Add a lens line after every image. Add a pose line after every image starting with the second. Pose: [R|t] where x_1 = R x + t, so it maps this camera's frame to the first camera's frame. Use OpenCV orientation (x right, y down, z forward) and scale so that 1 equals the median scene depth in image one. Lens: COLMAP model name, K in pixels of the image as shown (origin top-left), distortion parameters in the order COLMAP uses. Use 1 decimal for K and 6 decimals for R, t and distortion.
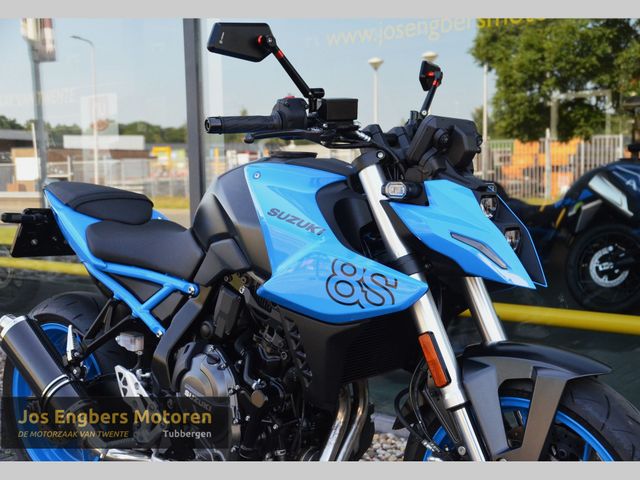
lens RADIAL K [[862.8, 0, 338.8], [0, 862.8, 239.4], [0, 0, 1]] dist [-0.021891, 0.519664]
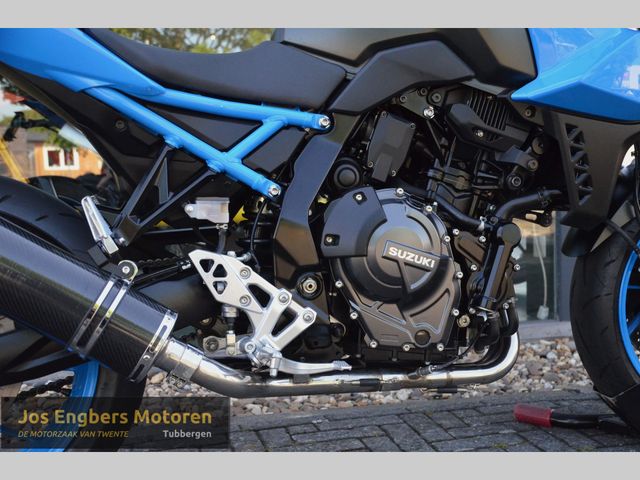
lens RADIAL K [[797.9, 0, 337.8], [0, 797.9, 248.2], [0, 0, 1]] dist [0.024972, 0.028834]
pose [[0.581875, -0.075180, 0.809796, -0.705261], [0.076161, 0.996380, 0.037777, 0.137637], [-0.809704, 0.039693, 0.585494, 0.606879]]
